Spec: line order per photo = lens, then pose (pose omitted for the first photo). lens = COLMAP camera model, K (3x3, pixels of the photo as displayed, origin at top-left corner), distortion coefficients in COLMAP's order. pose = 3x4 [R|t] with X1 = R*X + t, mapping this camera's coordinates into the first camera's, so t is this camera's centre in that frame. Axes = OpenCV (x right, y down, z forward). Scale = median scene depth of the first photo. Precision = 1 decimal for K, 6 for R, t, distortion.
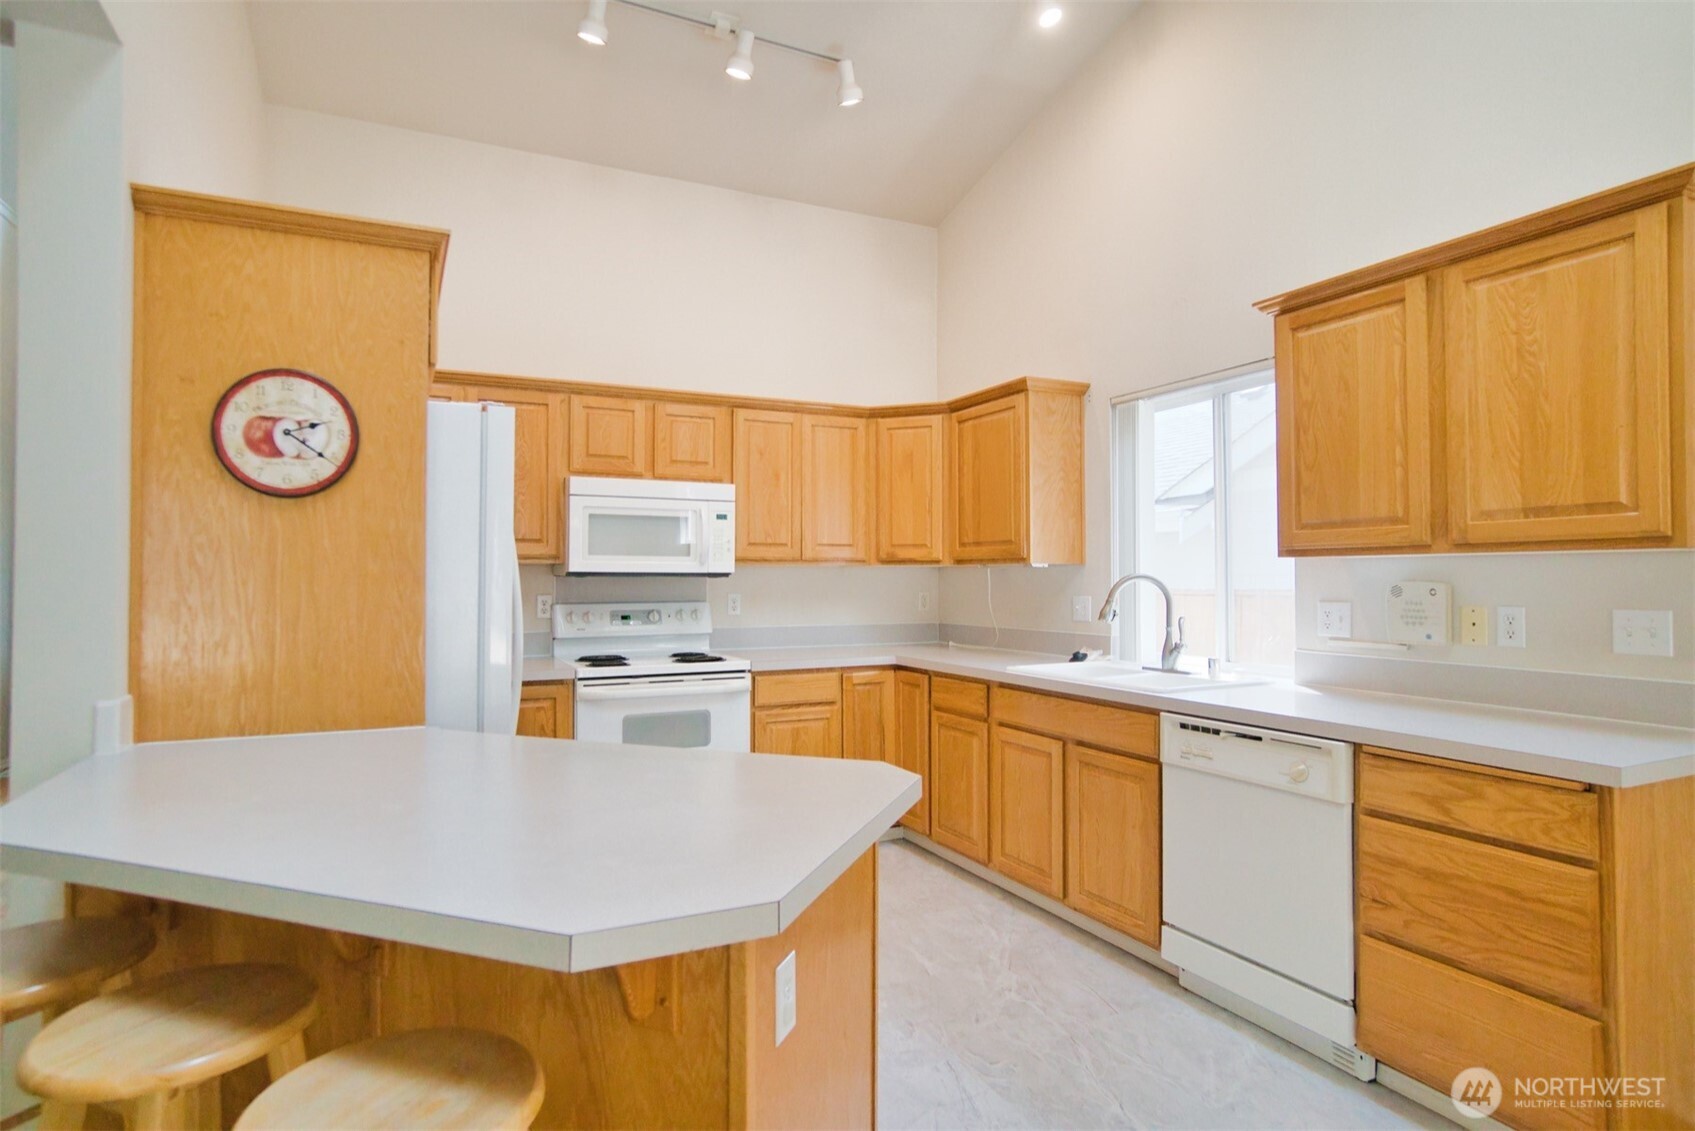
lens RADIAL K [[896.5, 0, 817.7], [0, 896.5, 567.4], [0, 0, 1]] dist [-0.014279, 0.000671]
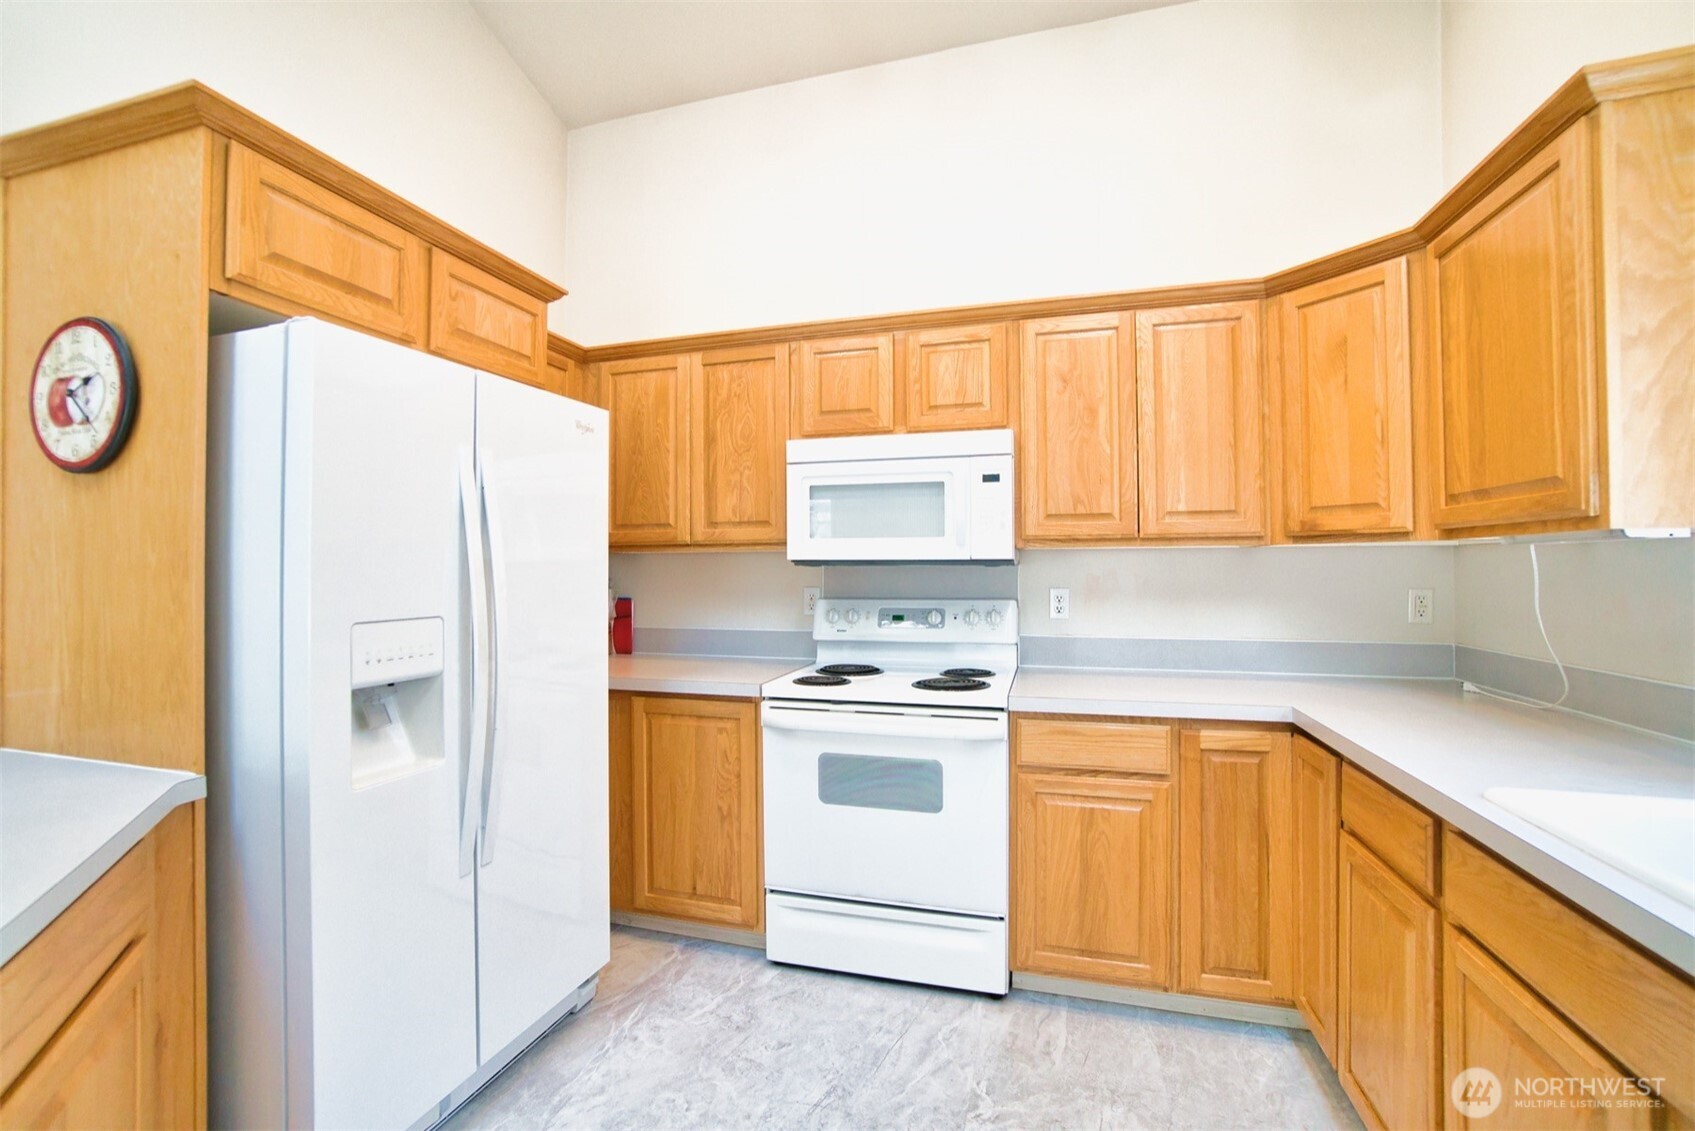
lens RADIAL K [[750.8, 0, 814.6], [0, 750.8, 558.3], [0, 0, 1]] dist [-0.064765, 0.023951]
pose [[0.738741, -0.010361, -0.673909, 0.201845], [0.011652, 0.999929, -0.002600, 0.005796], [0.673888, -0.005932, 0.738809, 0.547878]]
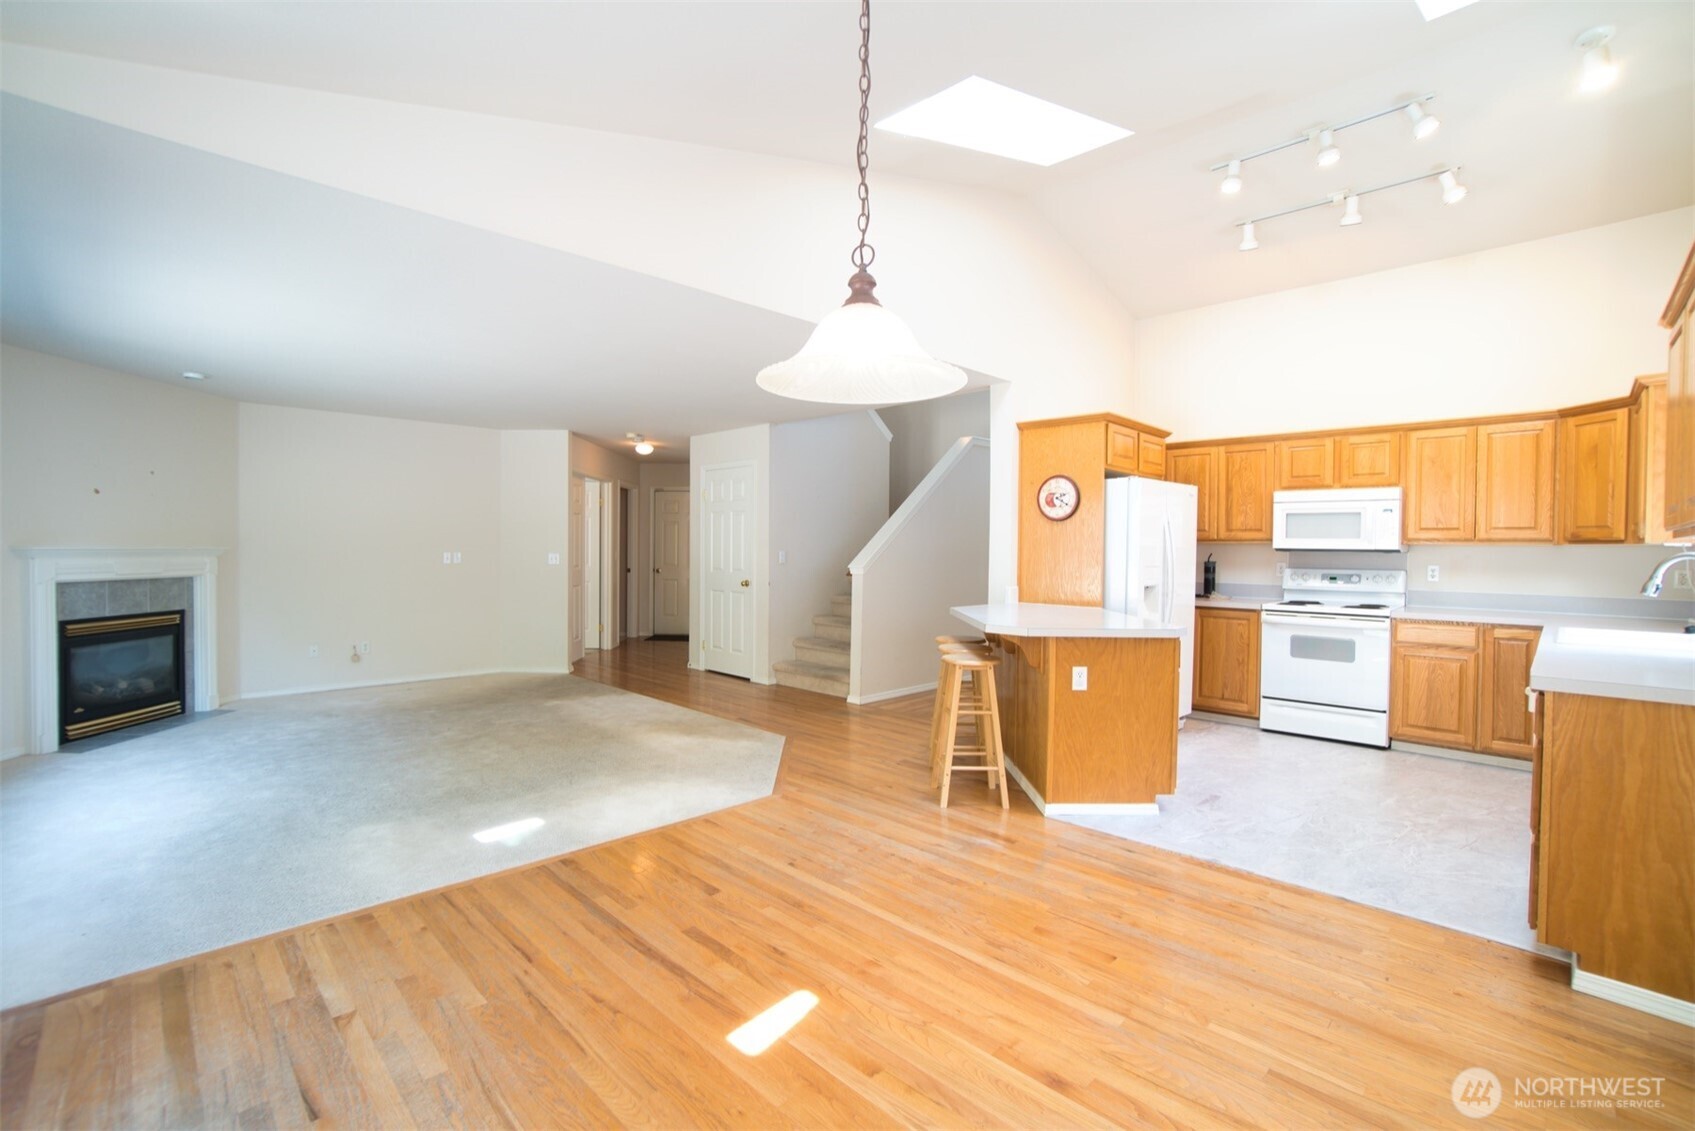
lens RADIAL K [[750.8, 0, 814.6], [0, 750.8, 558.3], [0, 0, 1]] dist [-0.064765, 0.023951]
pose [[0.327123, 0.018402, -0.944803, 0.787598], [0.000487, 0.999807, 0.019642, -0.003751], [0.944982, -0.006886, 0.327050, -0.284557]]
